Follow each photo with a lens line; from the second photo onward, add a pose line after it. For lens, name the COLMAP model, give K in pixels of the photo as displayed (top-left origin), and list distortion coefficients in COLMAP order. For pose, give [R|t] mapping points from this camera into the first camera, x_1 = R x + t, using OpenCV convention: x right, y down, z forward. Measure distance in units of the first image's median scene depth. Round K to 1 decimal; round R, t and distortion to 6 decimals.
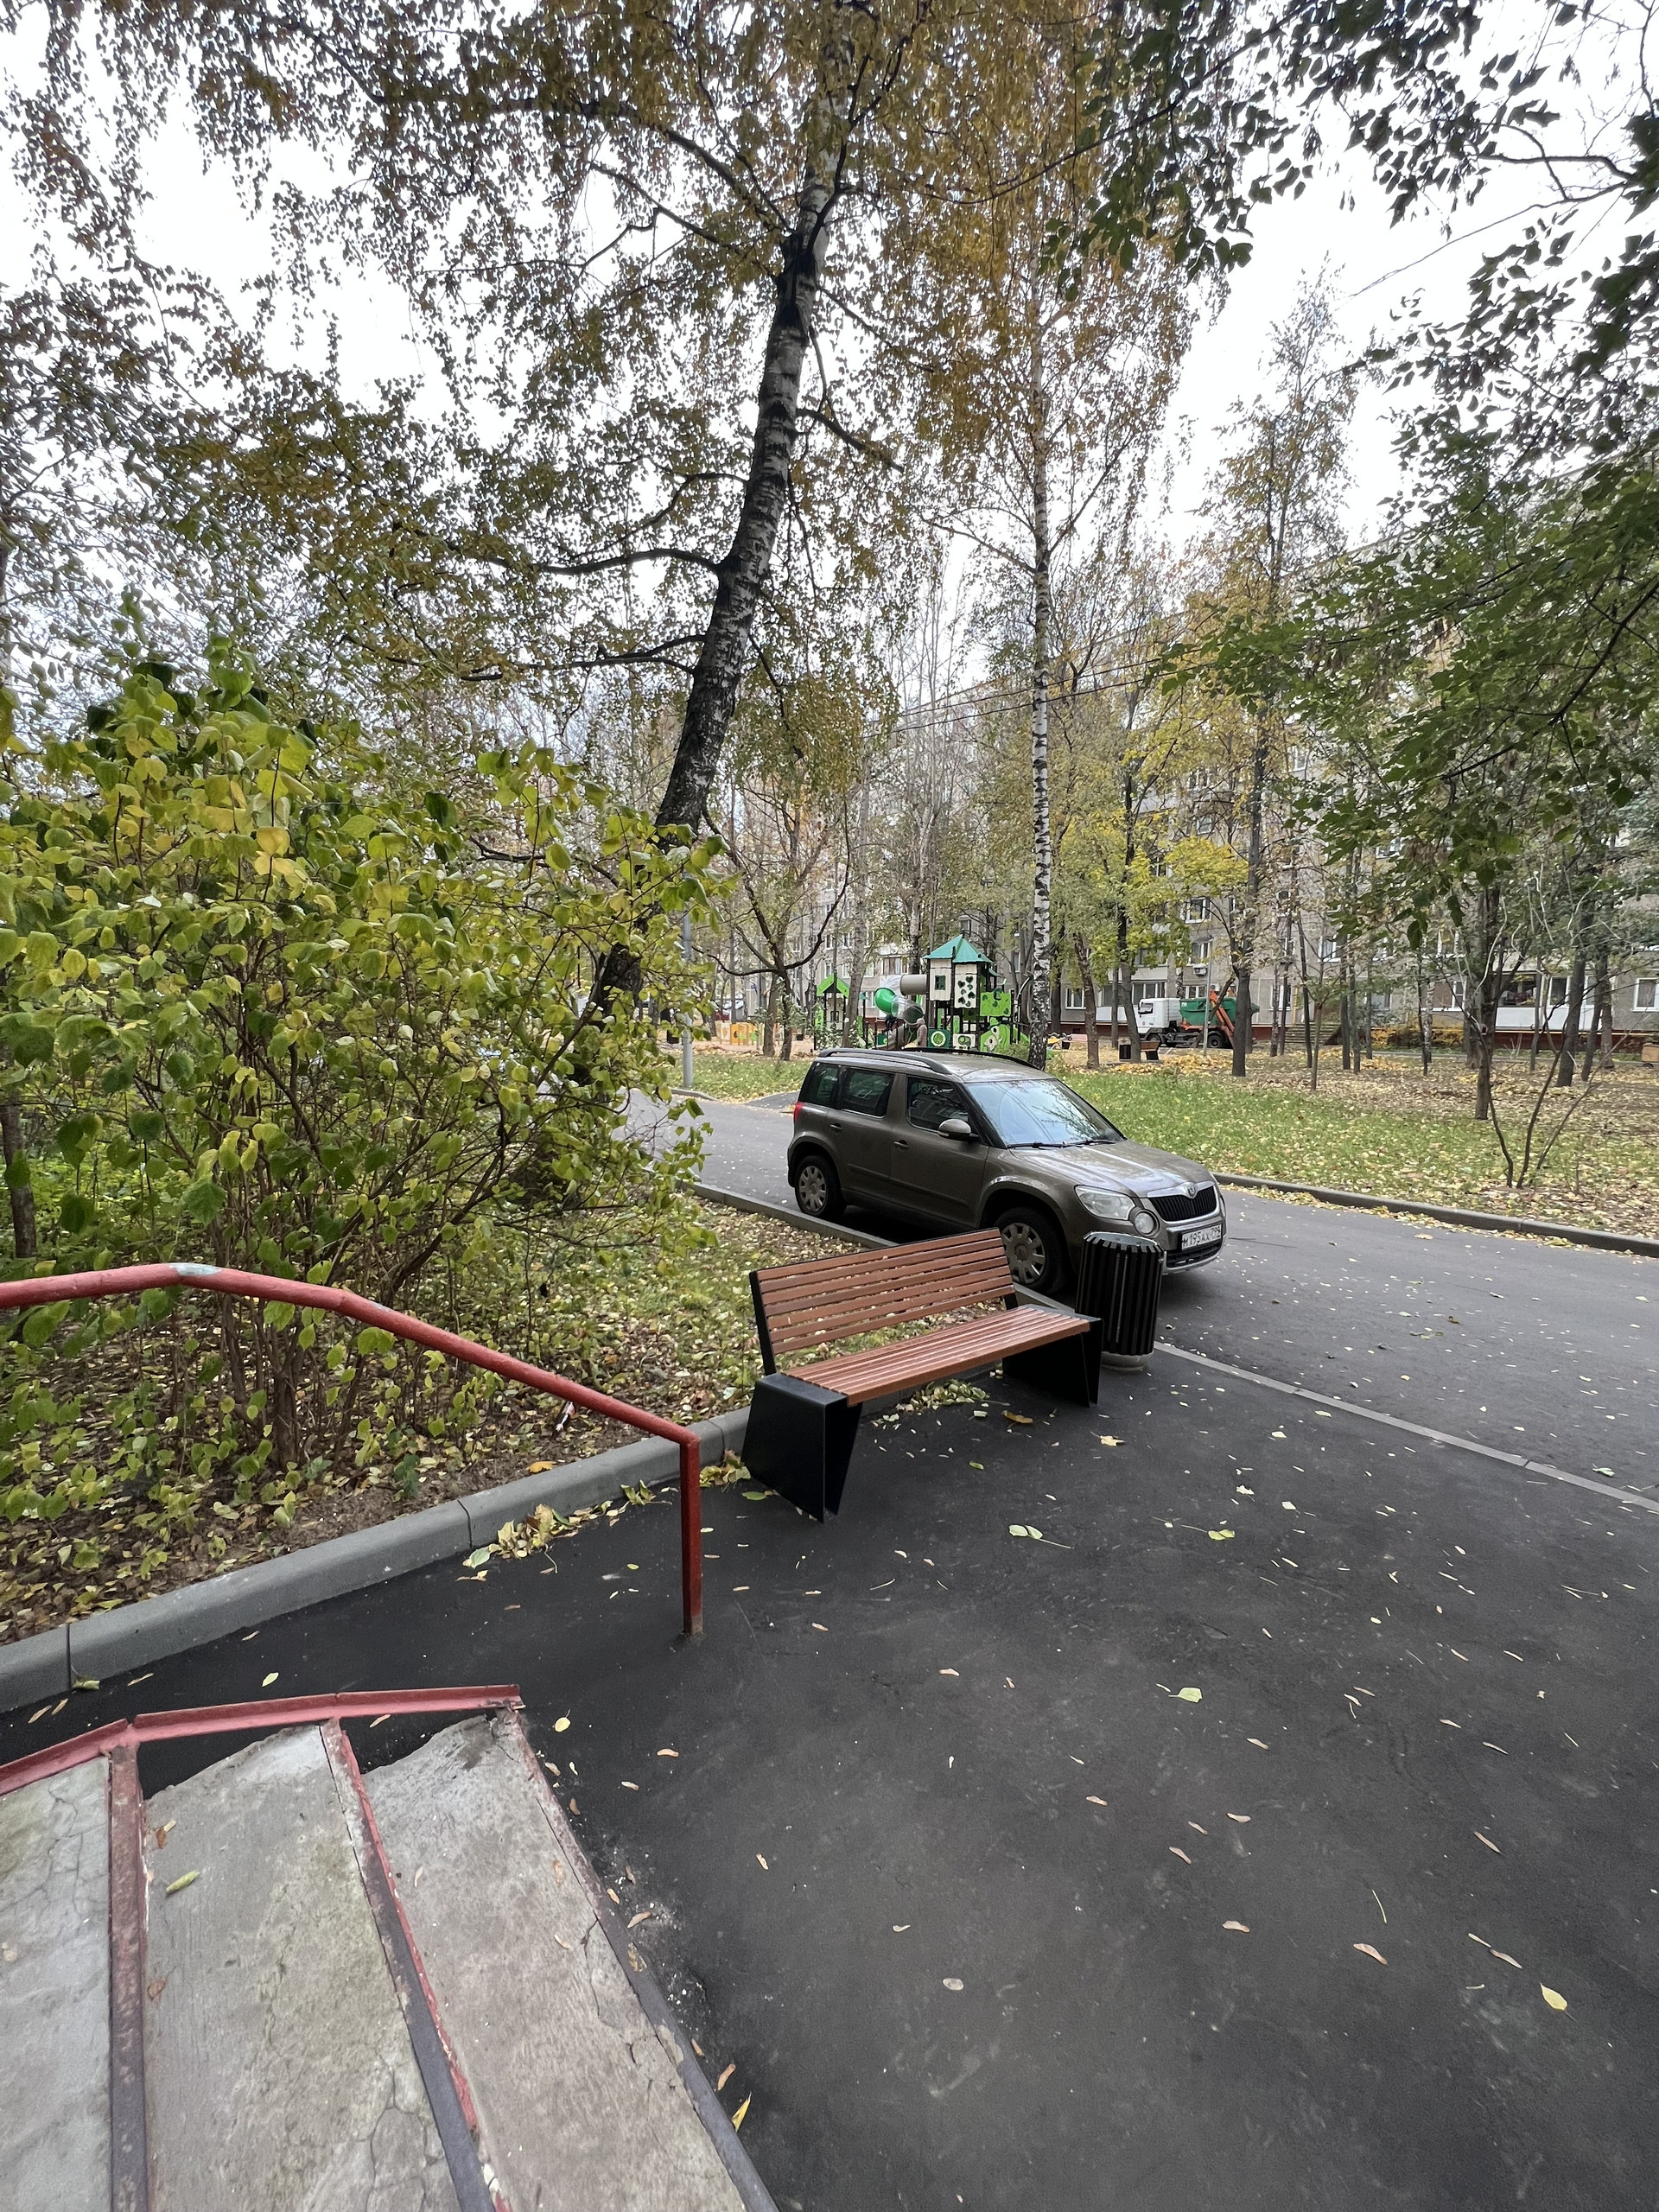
lens RADIAL K [[883.1, 0, 835.1], [0, 883.1, 1105.5], [0, 0, 1]] dist [-0.000624, 0.000039]
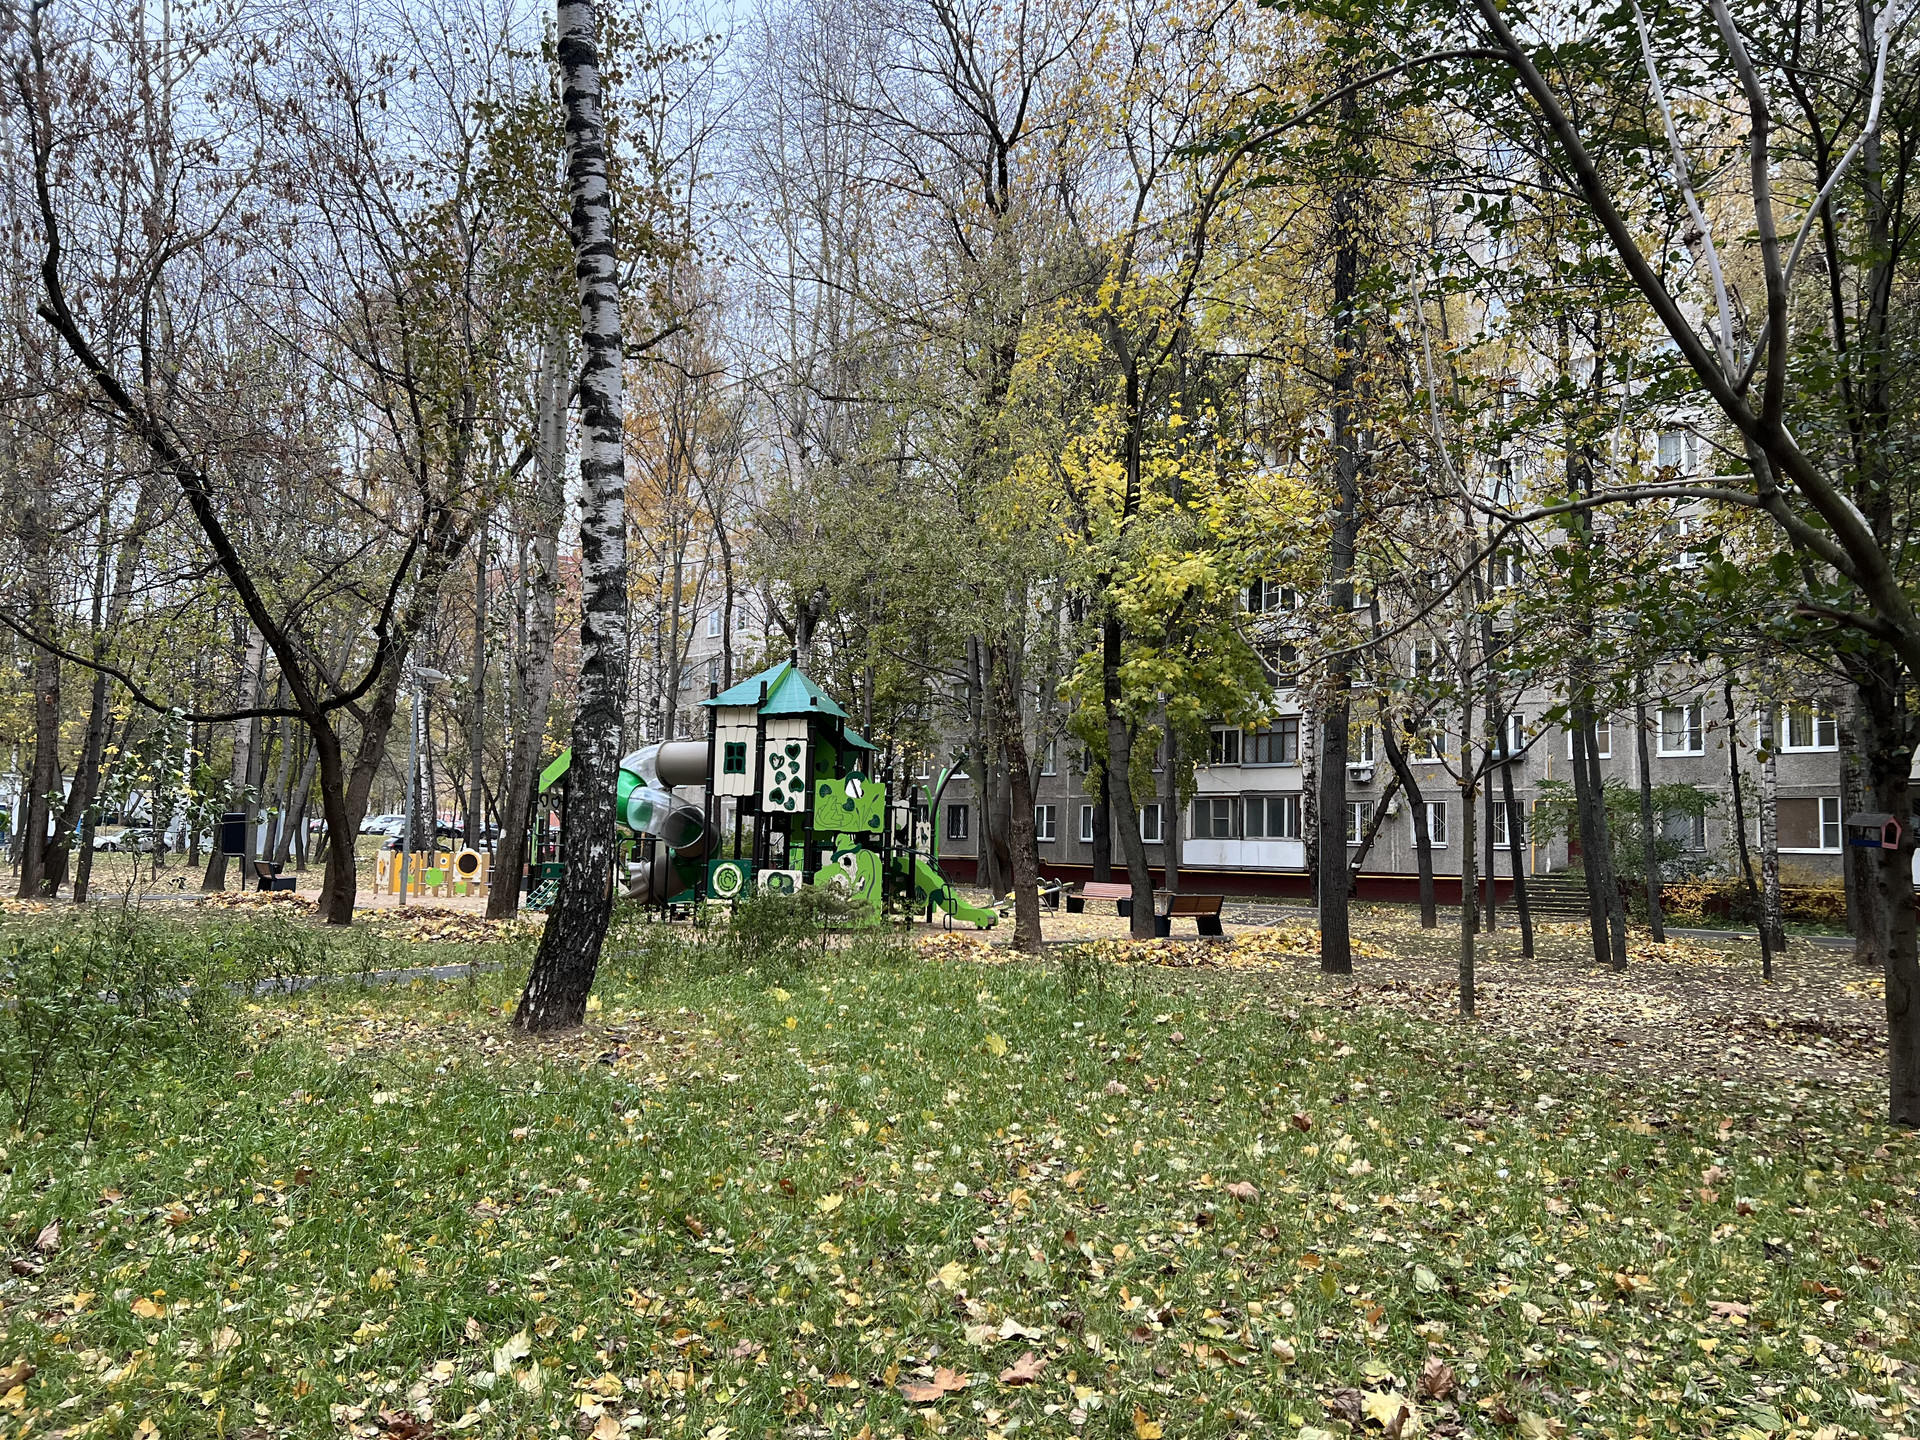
lens RADIAL K [[1423.6, 0, 974.1], [0, 1423.6, 724.4], [0, 0, 1]] dist [0.064728, -0.071248]
pose [[0.997075, 0.023062, 0.072868, 0.190330], [-0.008122, 0.979963, -0.199015, -0.009430], [-0.075998, 0.197841, 0.977284, 0.263409]]
